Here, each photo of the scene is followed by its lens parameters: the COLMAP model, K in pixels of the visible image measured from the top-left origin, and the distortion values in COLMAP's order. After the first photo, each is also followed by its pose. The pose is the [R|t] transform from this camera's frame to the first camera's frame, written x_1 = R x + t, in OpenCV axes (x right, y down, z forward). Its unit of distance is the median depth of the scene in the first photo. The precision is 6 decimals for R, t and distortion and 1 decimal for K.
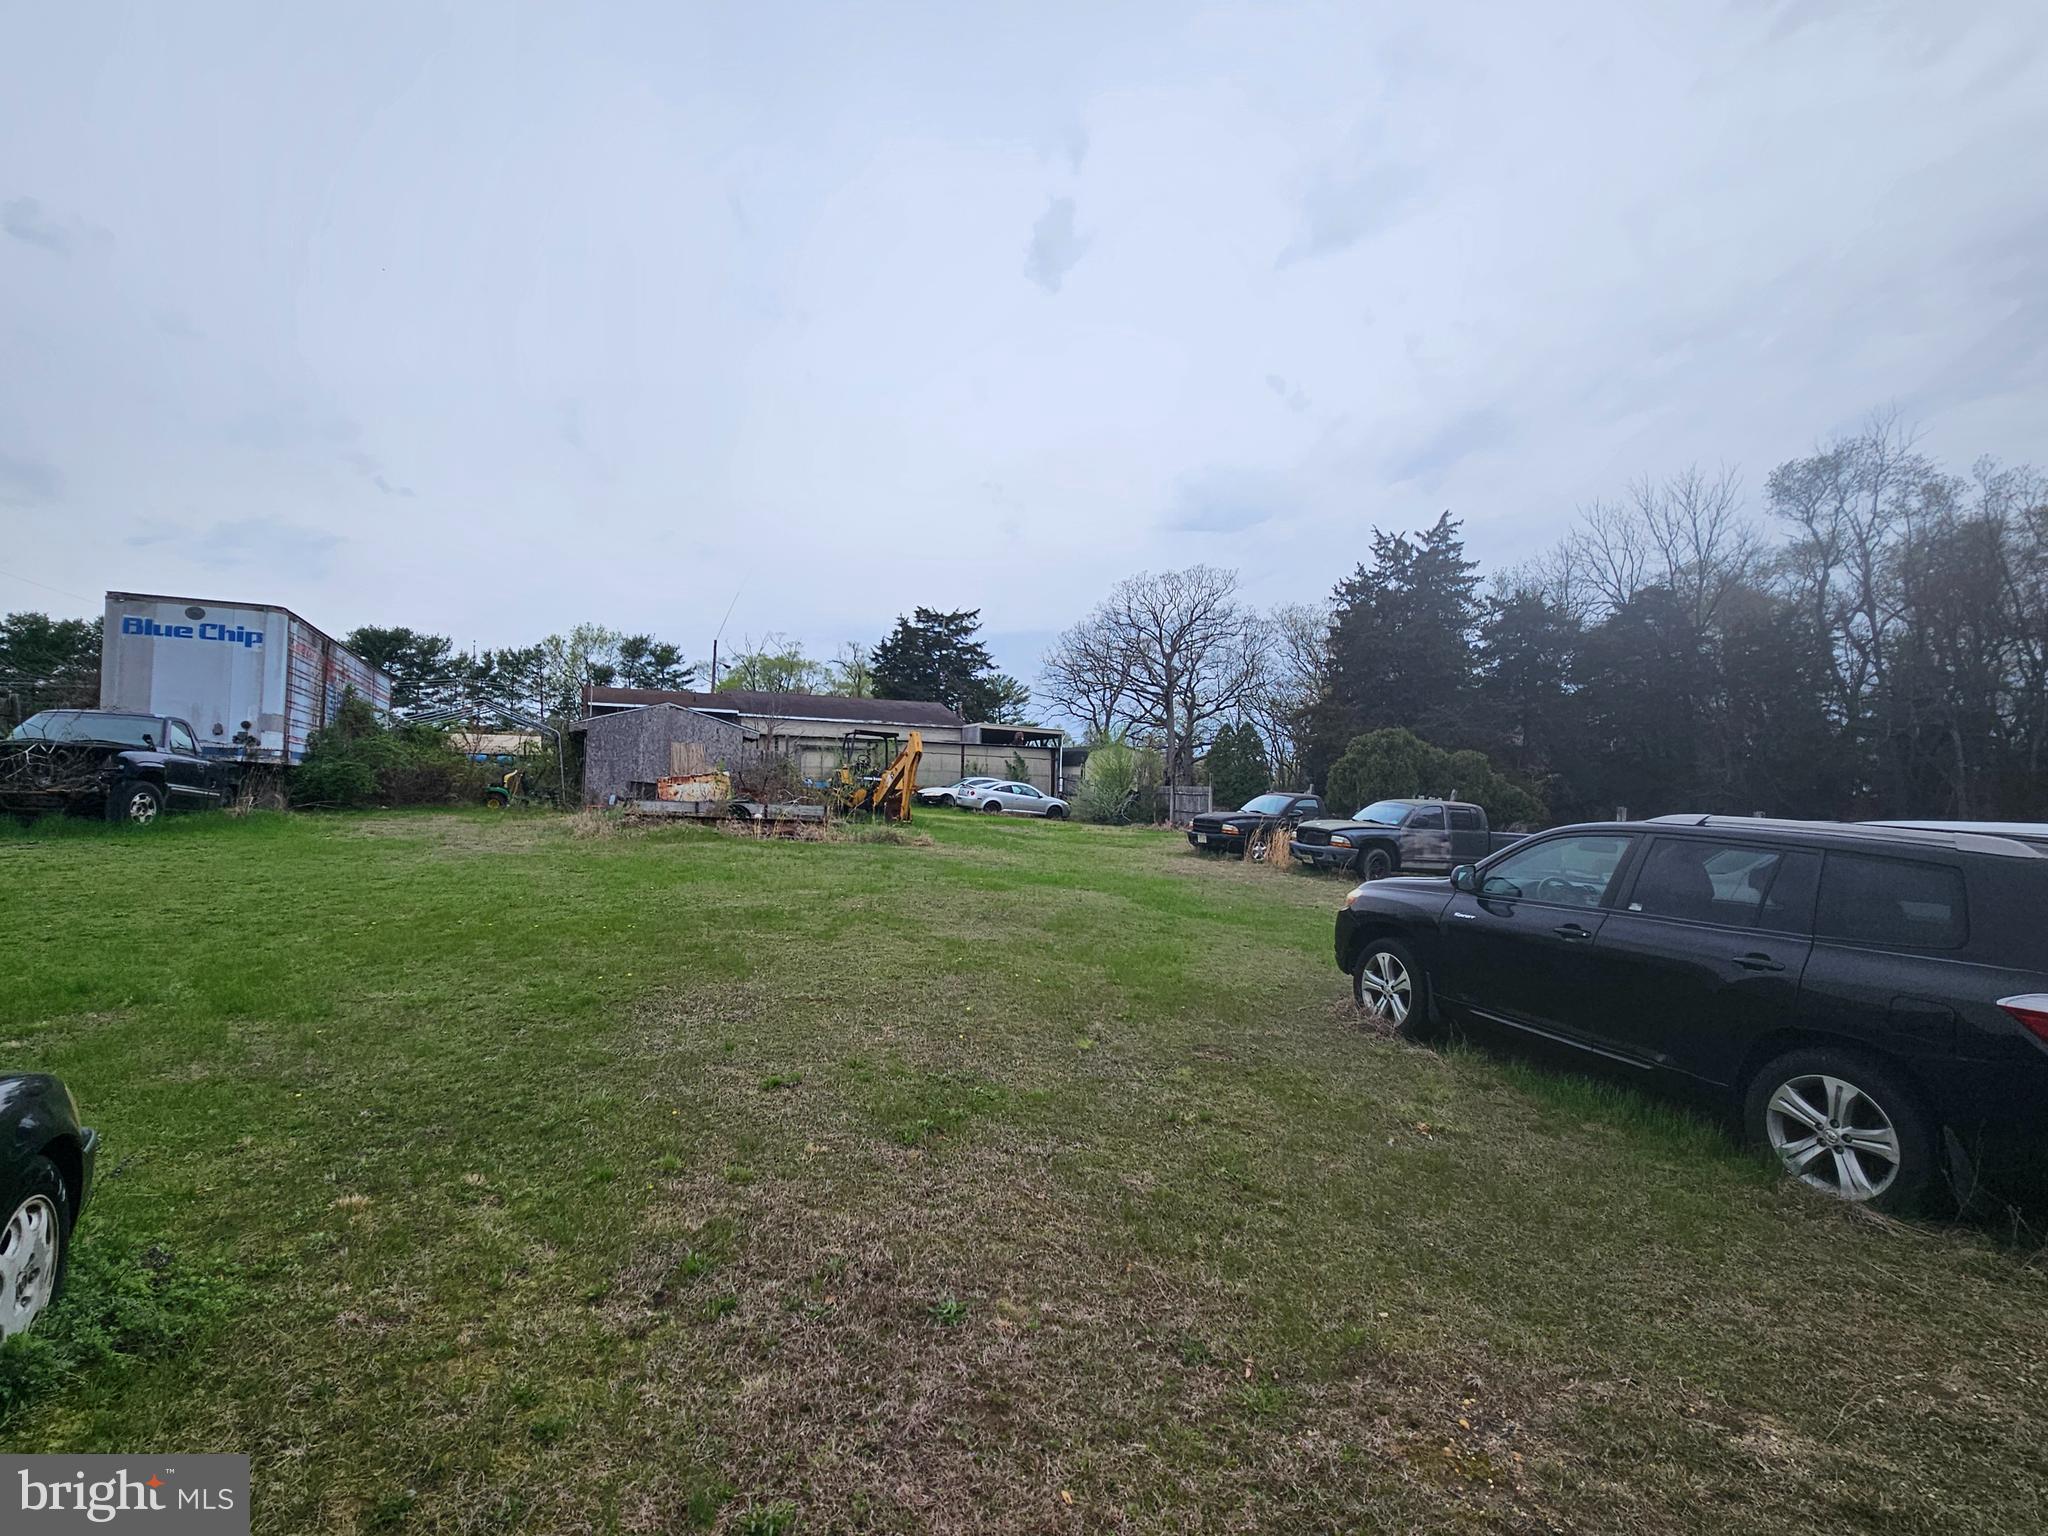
lens RADIAL K [[845.9, 0, 1023.9], [0, 845.9, 768.8], [0, 0, 1]] dist [0.001969, 0.001093]
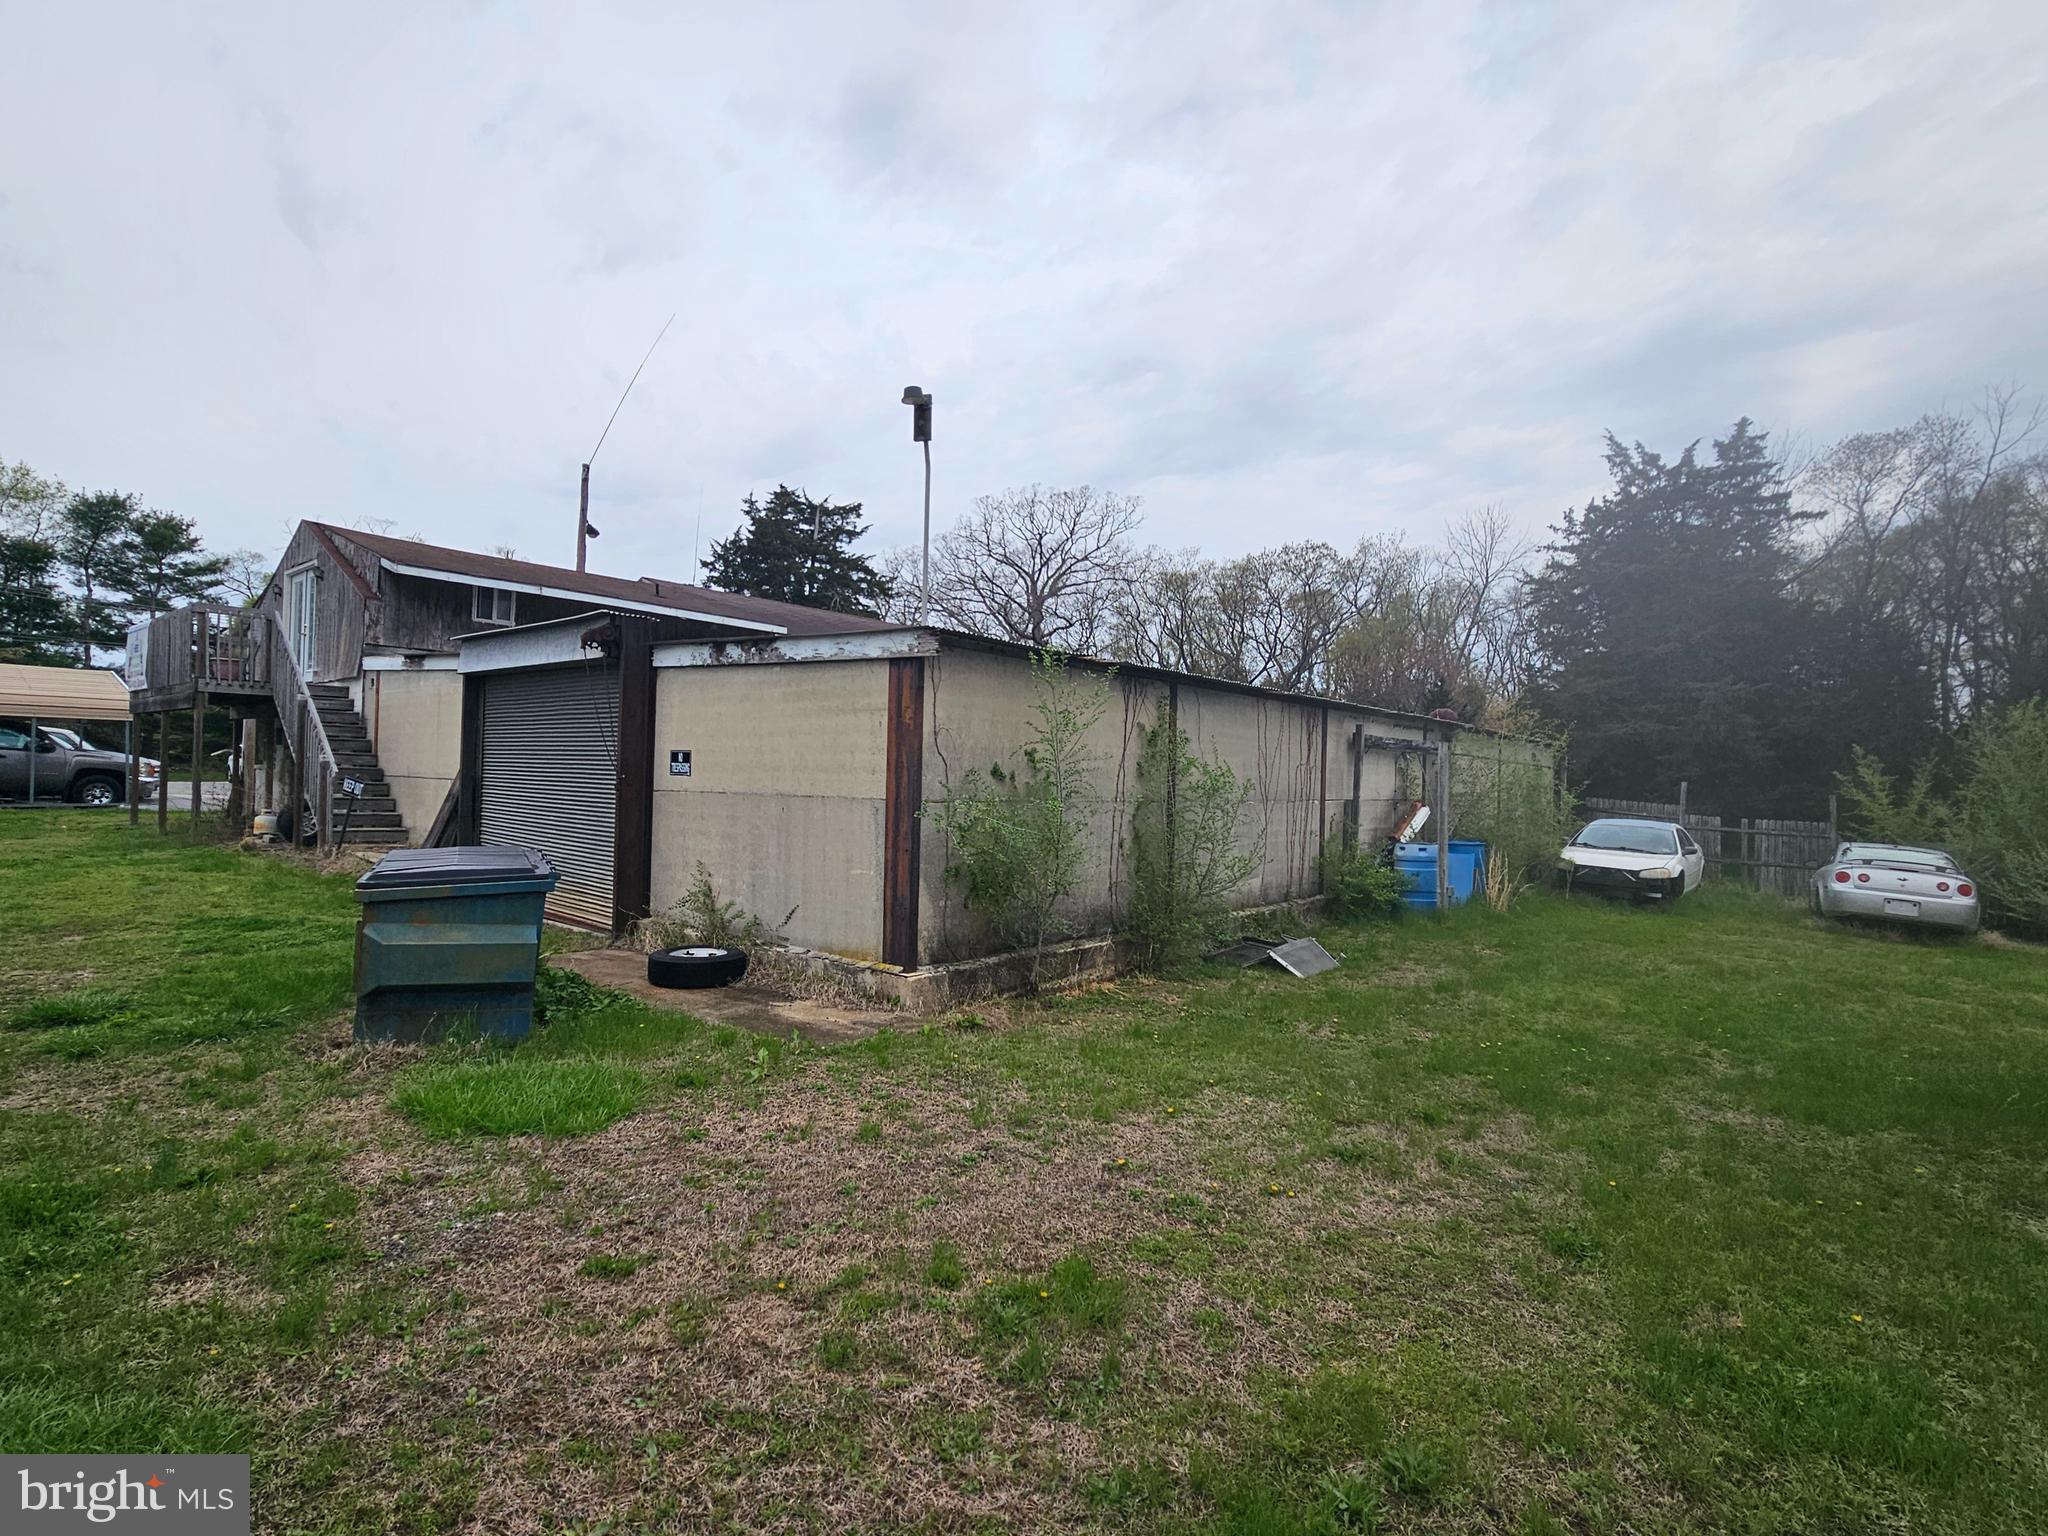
lens RADIAL K [[845.9, 0, 1009.3], [0, 845.9, 769.7], [0, 0, 1]] dist [0.001969, 0.001093]
pose [[0.907216, -0.008913, 0.420572, -0.159491], [-0.014463, 0.998524, 0.052360, -0.012485], [-0.420417, -0.053585, 0.905747, 0.240617]]
